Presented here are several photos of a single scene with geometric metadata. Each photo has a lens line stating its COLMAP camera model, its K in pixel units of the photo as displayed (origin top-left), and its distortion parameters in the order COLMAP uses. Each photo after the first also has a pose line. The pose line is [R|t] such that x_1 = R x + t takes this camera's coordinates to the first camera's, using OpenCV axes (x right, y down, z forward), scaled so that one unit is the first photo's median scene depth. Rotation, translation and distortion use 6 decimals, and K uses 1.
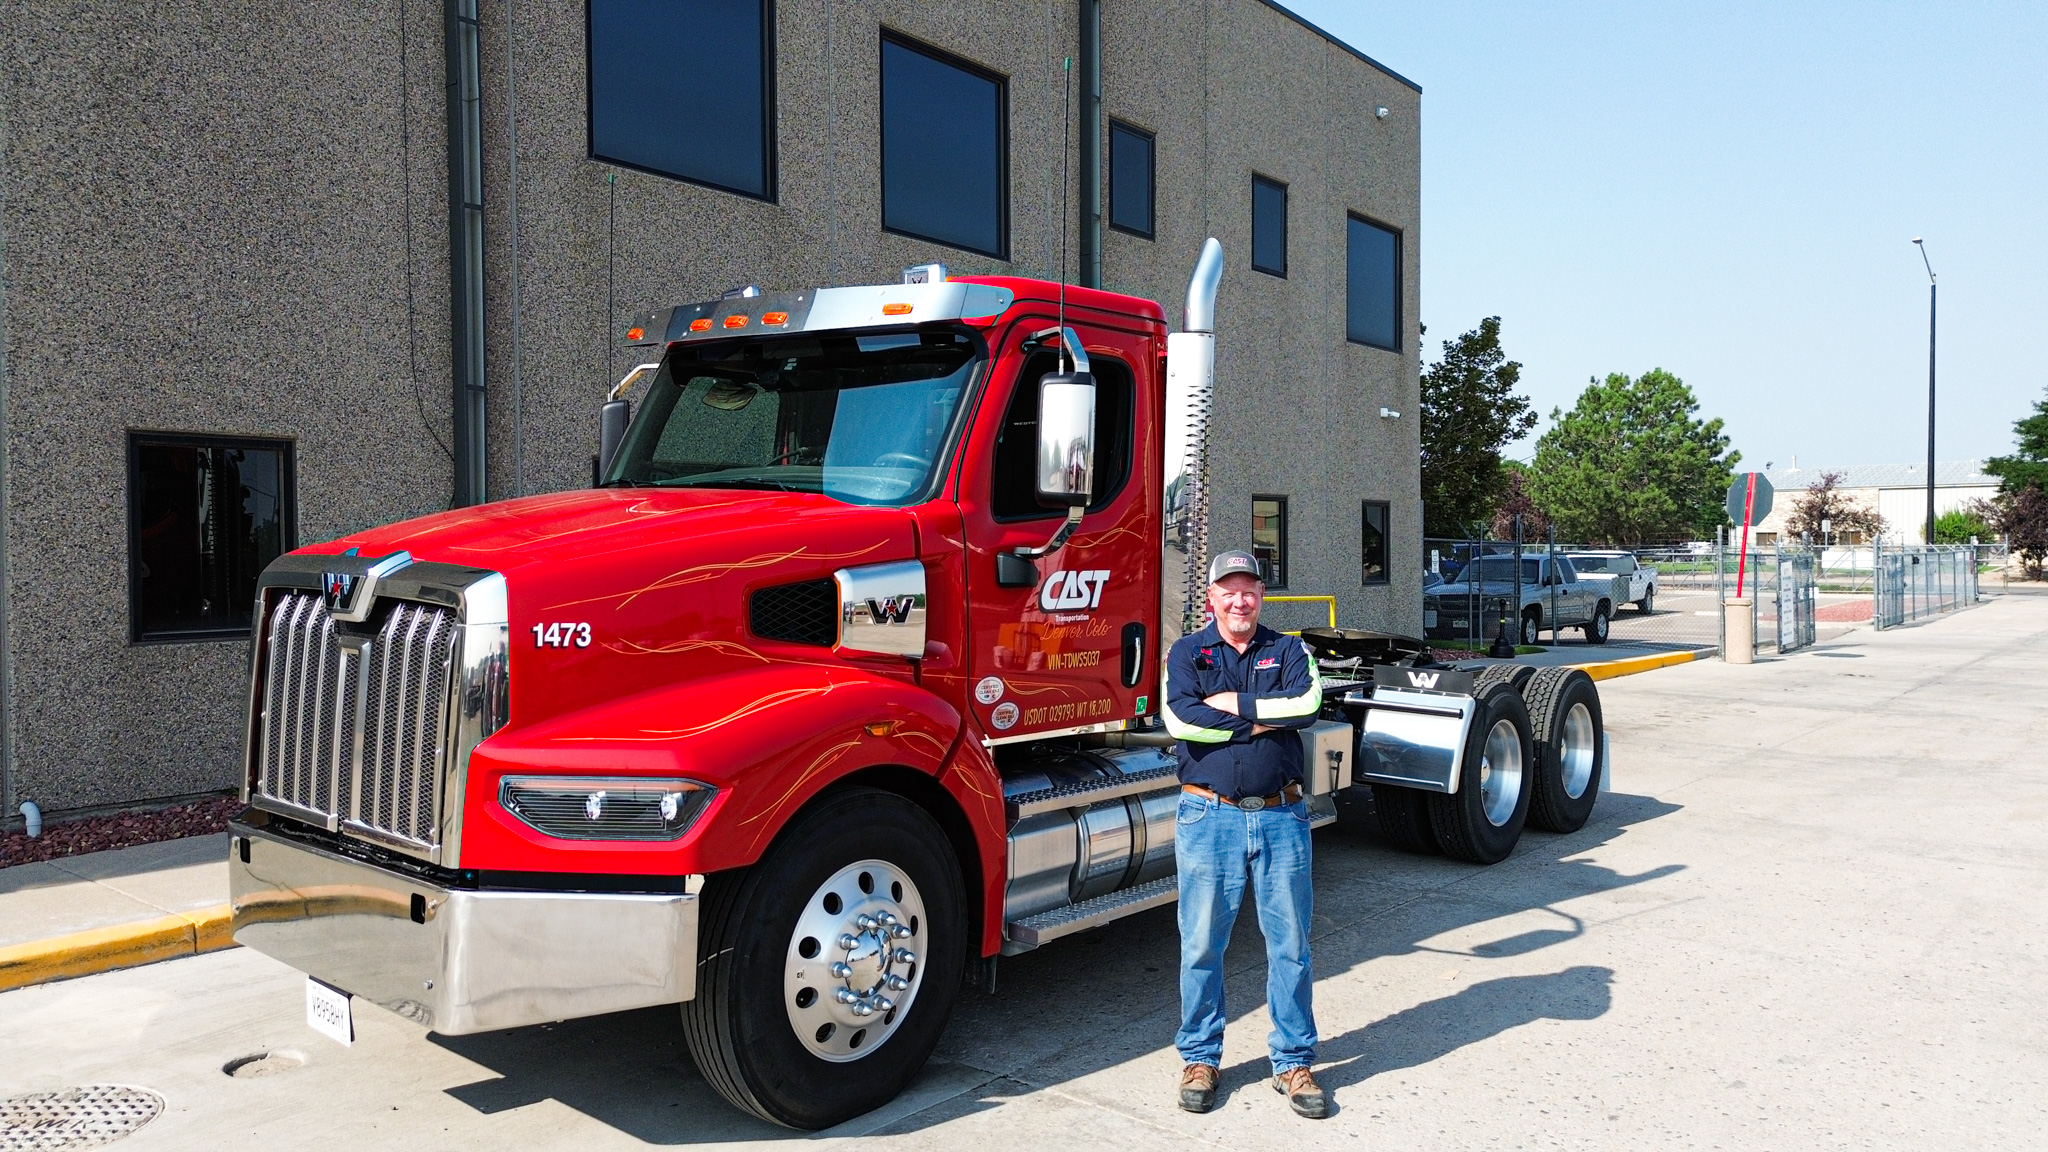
lens RADIAL K [[1455.4, 0, 1024.0], [0, 1455.4, 576.0], [0, 0, 1]] dist [0.085668, -0.084728]
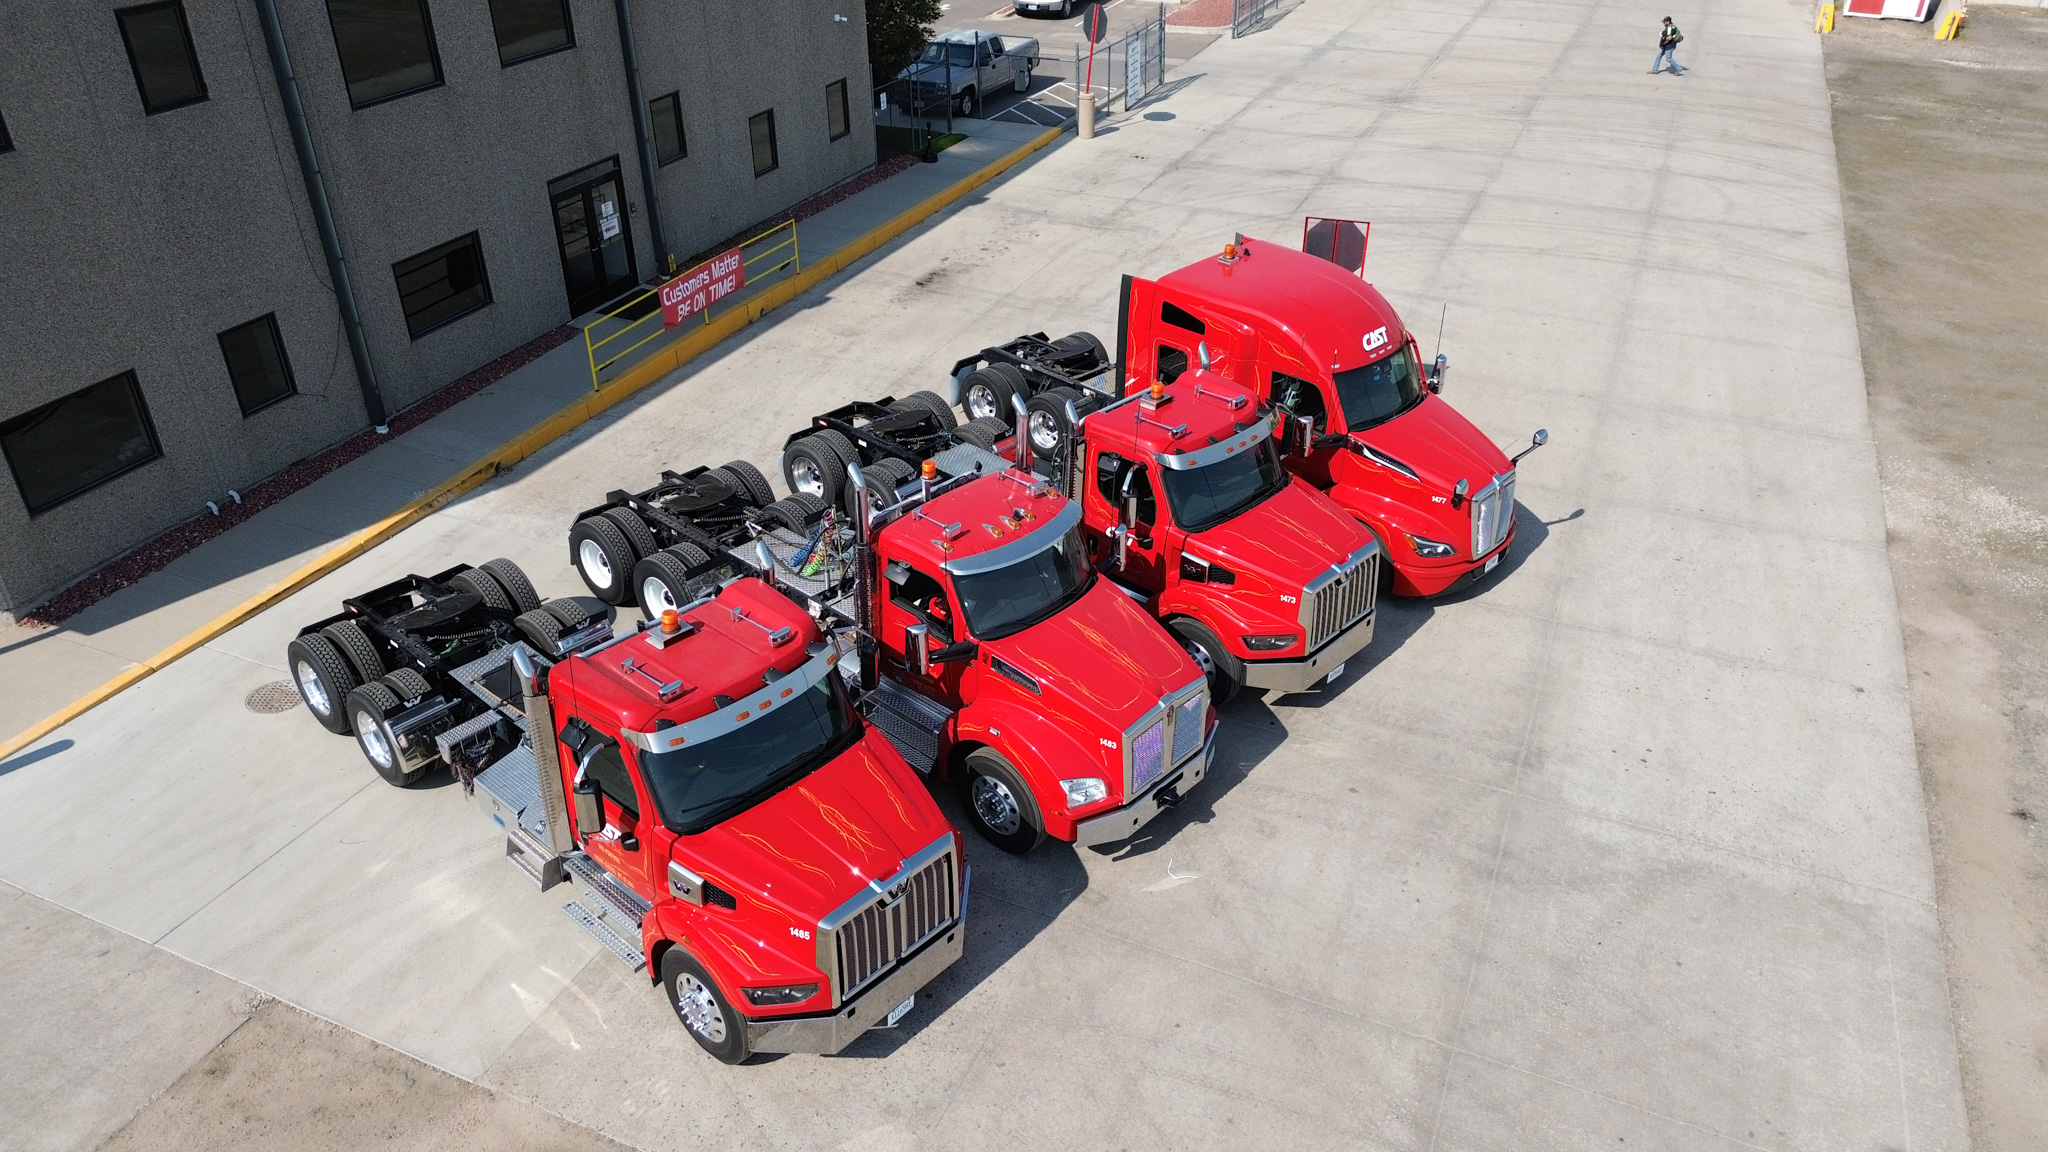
lens RADIAL K [[1455.4, 0, 1024.0], [0, 1455.4, 576.0], [0, 0, 1]] dist [0.085668, -0.084728]
pose [[0.965335, -0.138489, 0.221246, 0.024286], [0.008656, 0.864156, 0.503150, -0.485235], [-0.260871, -0.483793, 0.835398, -0.754719]]
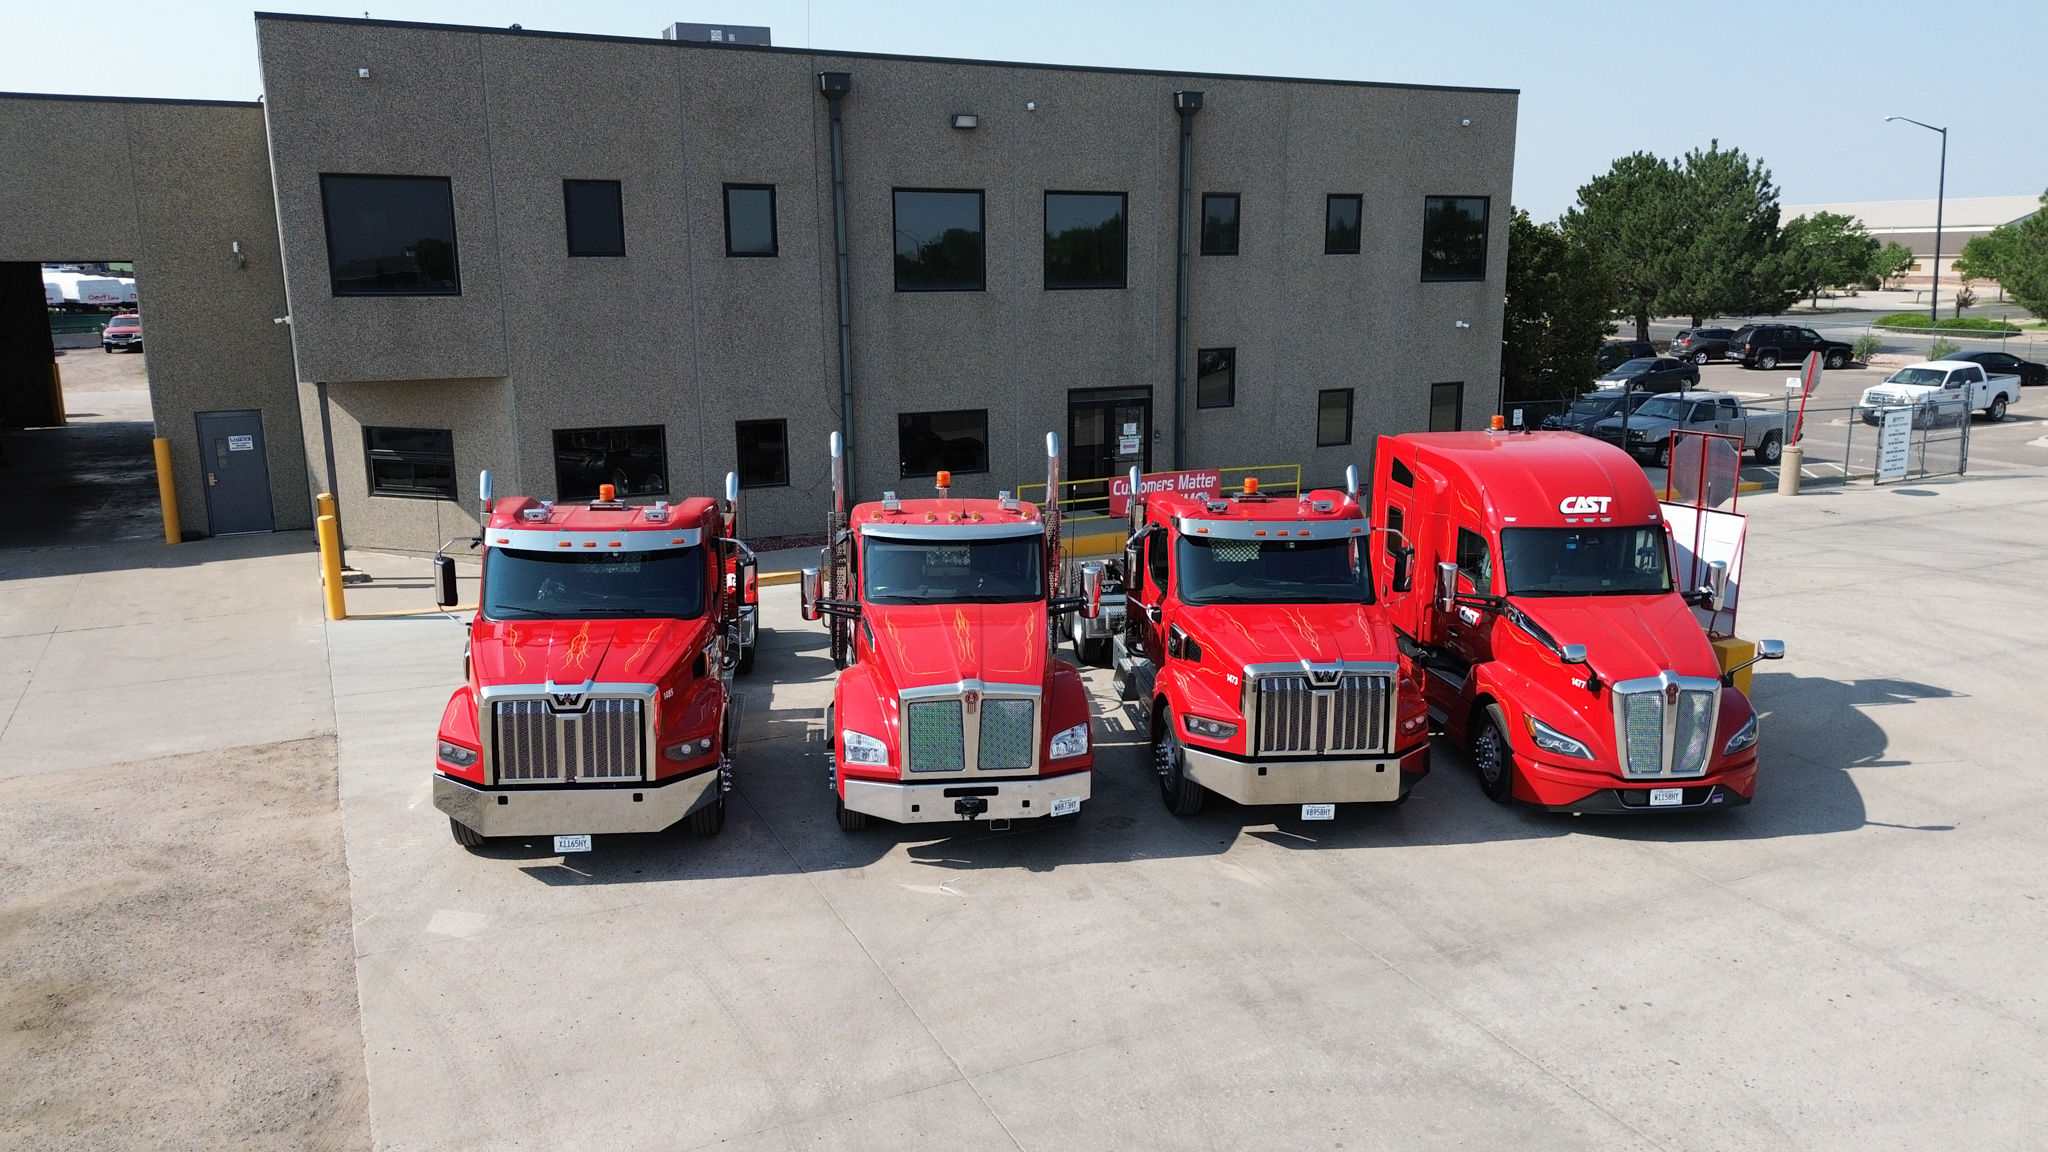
lens RADIAL K [[1460.2, 0, 1013.0], [0, 1460.2, 586.3], [0, 0, 1]] dist [0.085662, -0.086792]
pose [[0.900622, 0.091697, -0.424820, 0.655796], [-0.002803, 0.978694, 0.205307, -0.205485], [0.434595, -0.183714, 0.881690, -0.792465]]
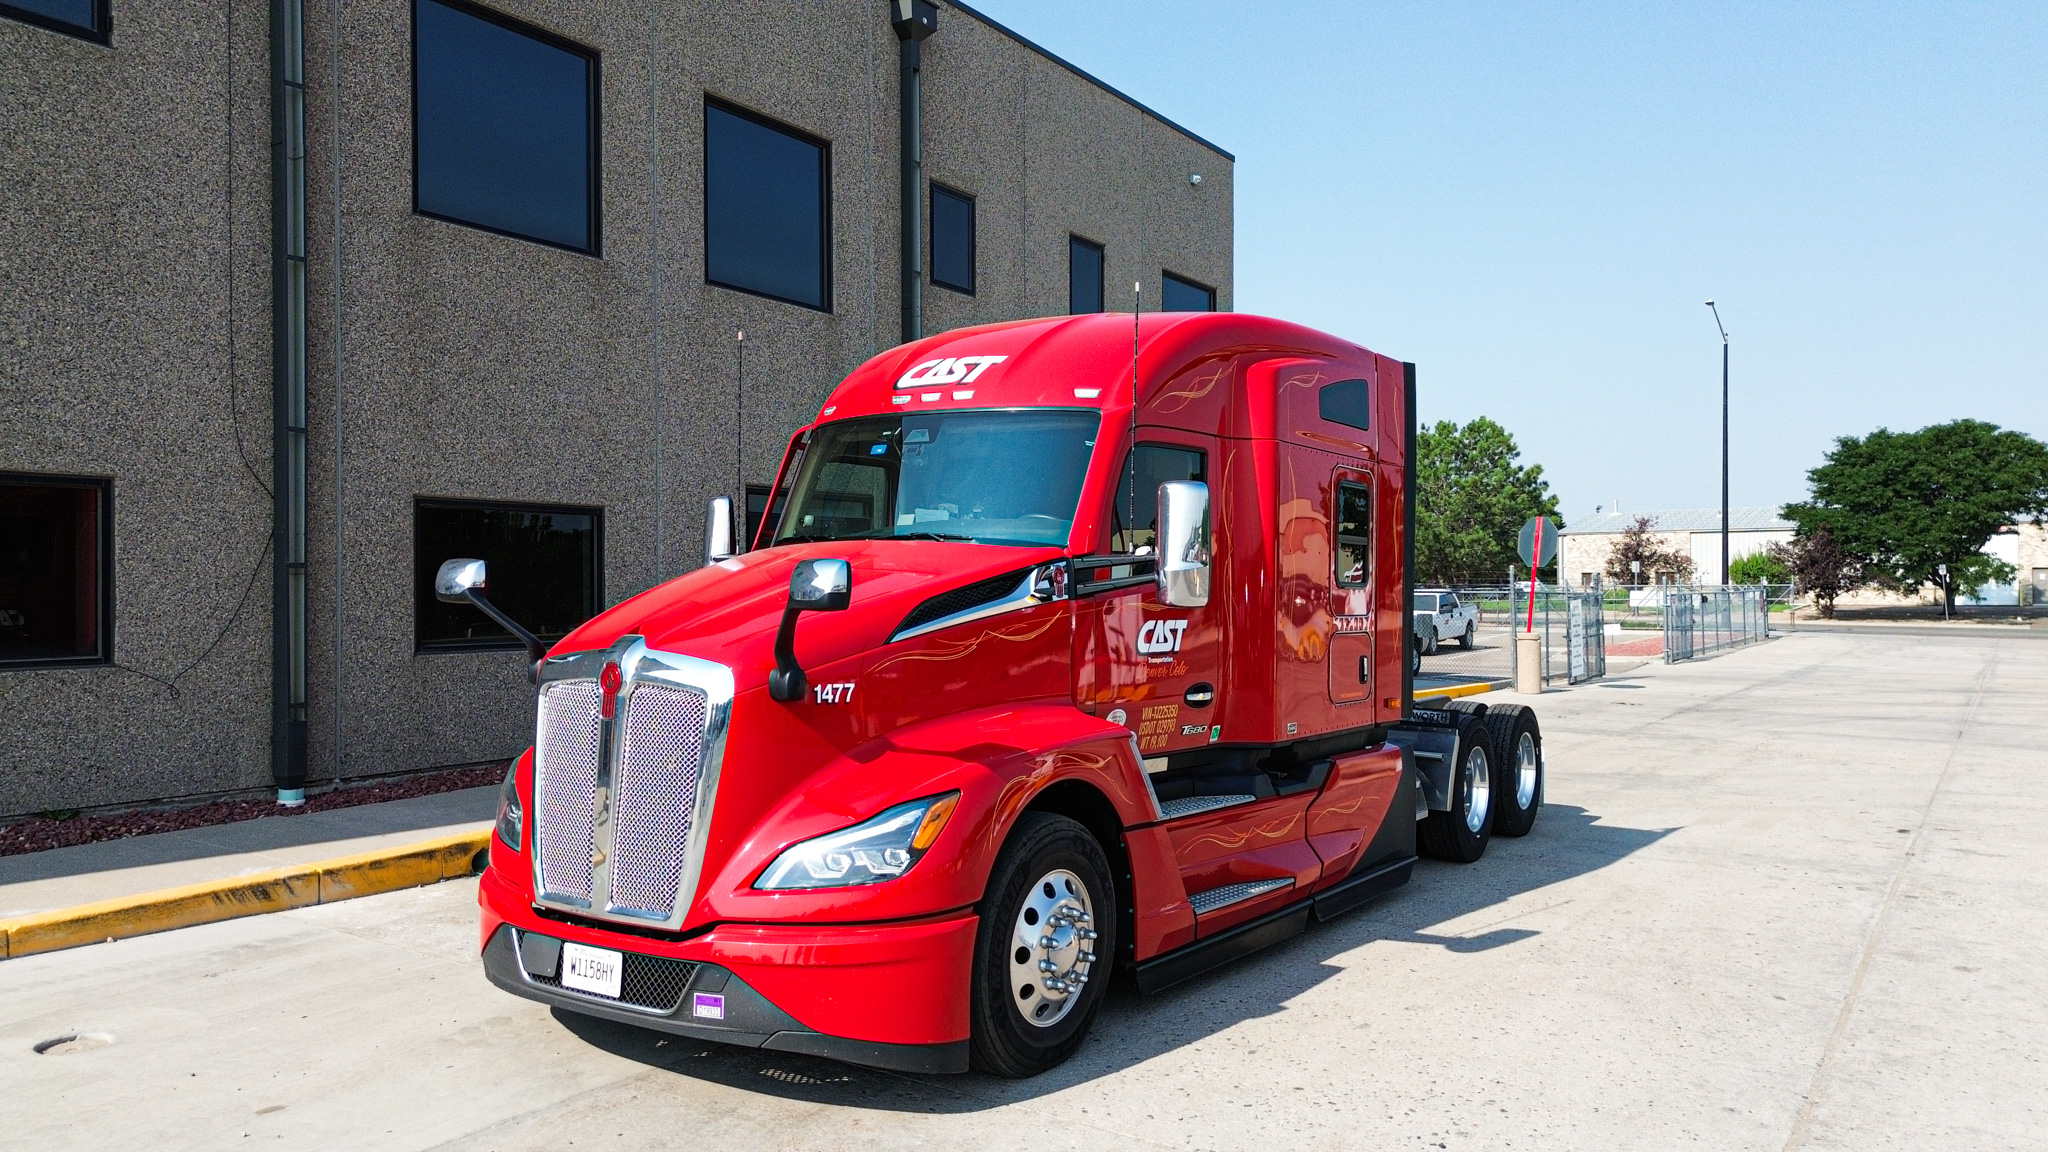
lens RADIAL K [[1455.4, 0, 1024.0], [0, 1455.4, 576.0], [0, 0, 1]] dist [0.085668, -0.084728]
pose [[0.995950, 0.003373, 0.089849, 0.030952], [-0.001066, 0.999669, -0.025712, 0.002067], [-0.089906, 0.025512, 0.995623, -0.058503]]
